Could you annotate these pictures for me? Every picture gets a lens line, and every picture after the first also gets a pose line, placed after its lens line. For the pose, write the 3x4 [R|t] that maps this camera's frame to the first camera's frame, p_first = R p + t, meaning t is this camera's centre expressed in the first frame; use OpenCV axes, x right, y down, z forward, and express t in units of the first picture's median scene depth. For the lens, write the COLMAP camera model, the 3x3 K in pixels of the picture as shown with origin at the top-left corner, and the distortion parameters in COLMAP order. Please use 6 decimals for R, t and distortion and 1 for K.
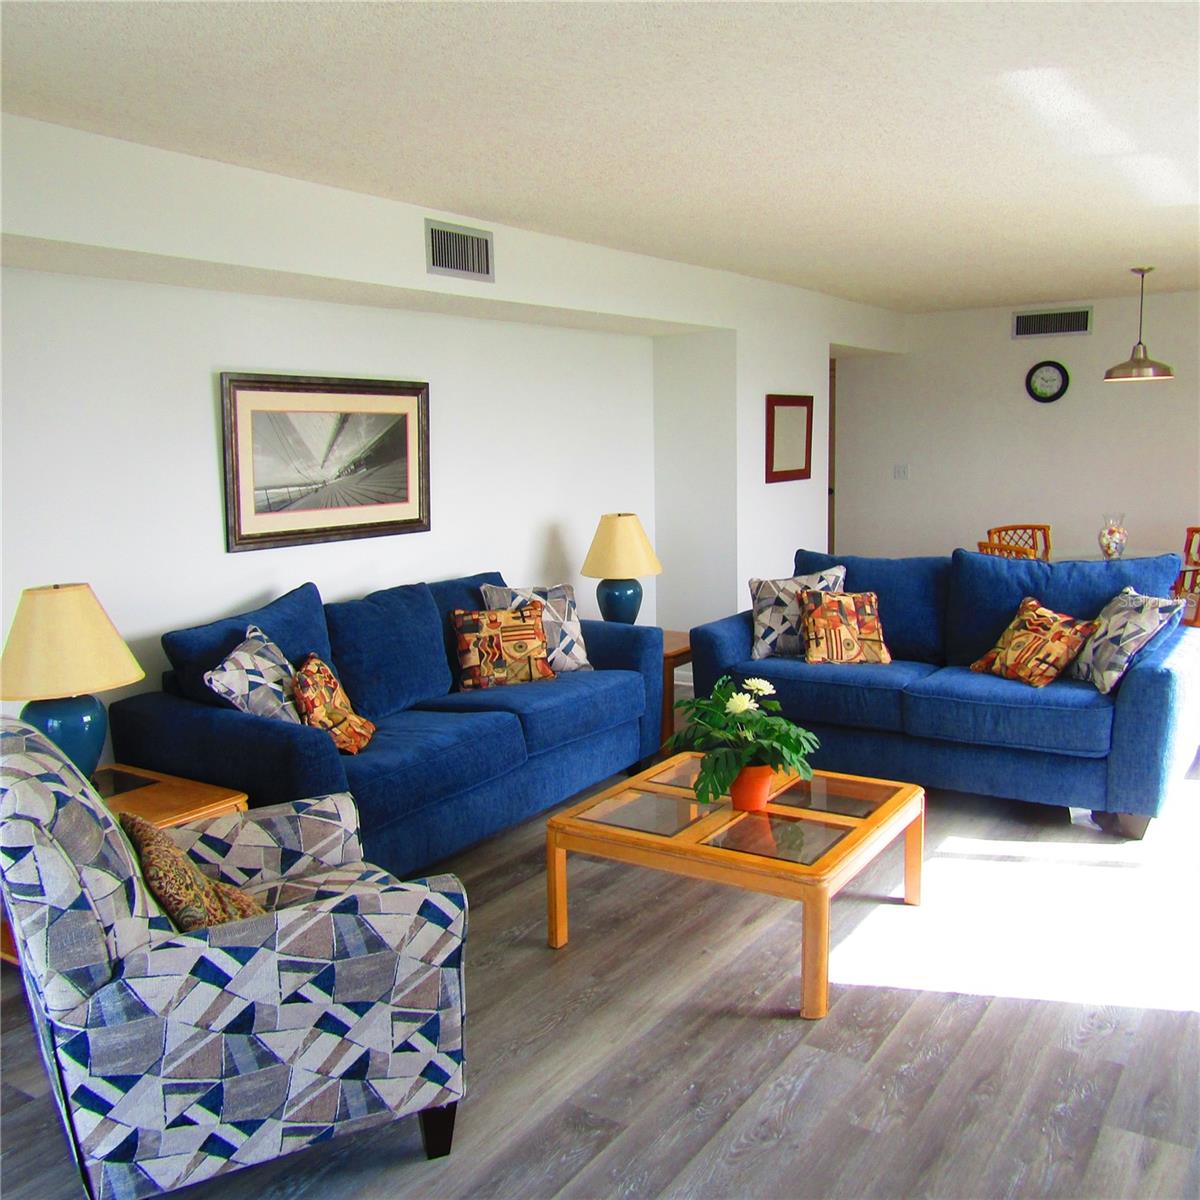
lens RADIAL K [[1141.3, 0, 598.5], [0, 1141.3, 596.7], [0, 0, 1]] dist [0.003237, 0.000000]
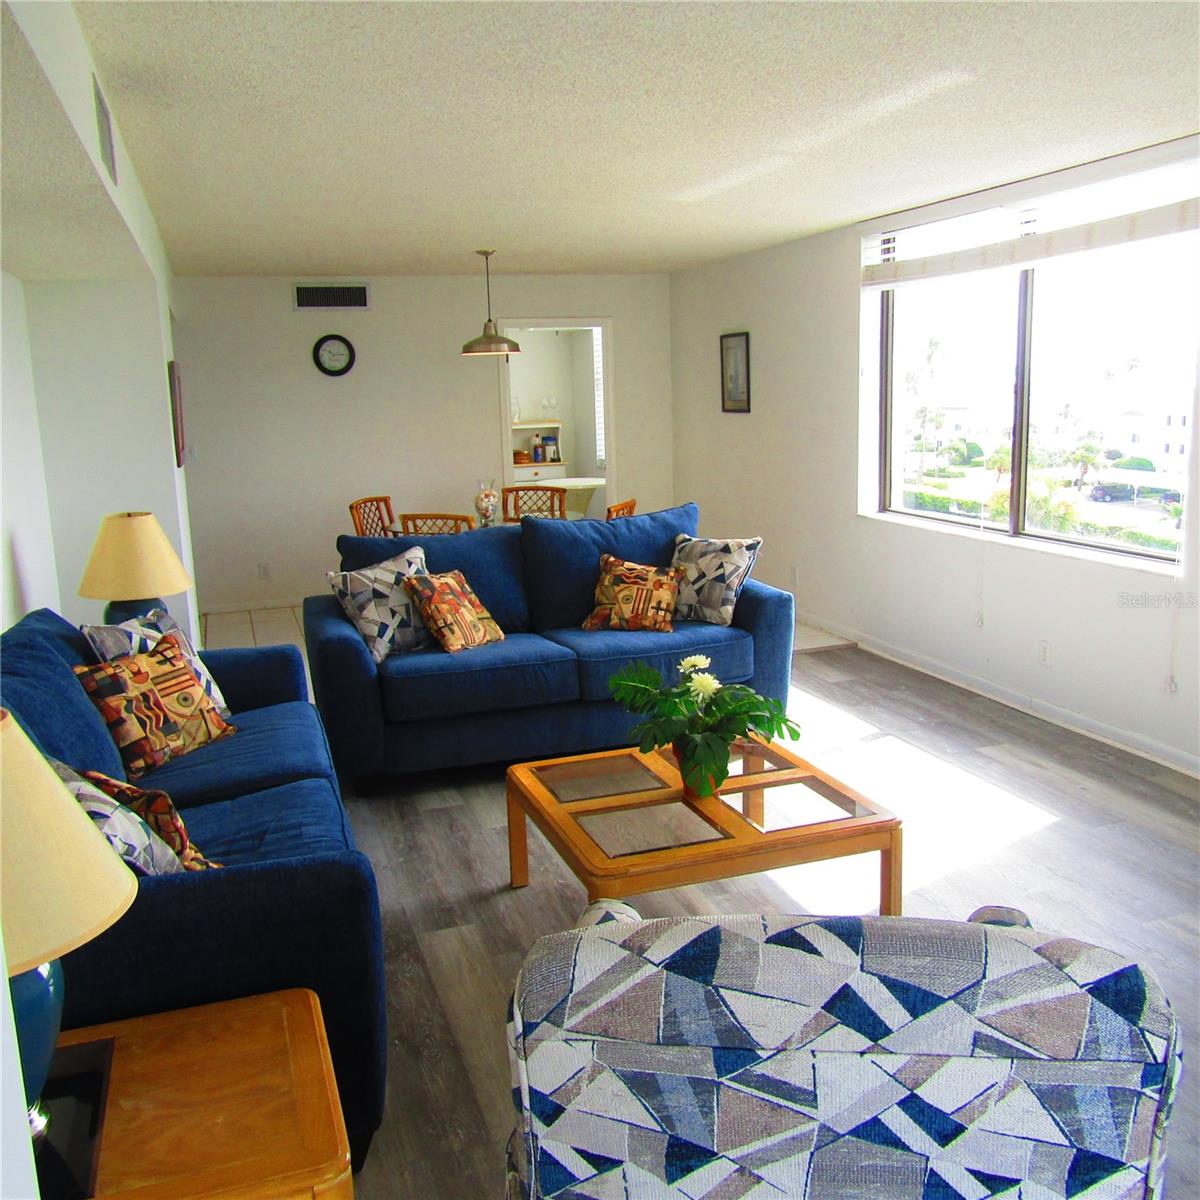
lens RADIAL K [[1141.3, 0, 599.1], [0, 1141.3, 601.7], [0, 0, 1]] dist [0.003237, 0.000000]
pose [[0.616086, -0.142981, 0.774593, -0.458691], [0.127928, 0.988494, 0.080715, -0.042469], [-0.777221, 0.049365, 0.627288, 0.335758]]
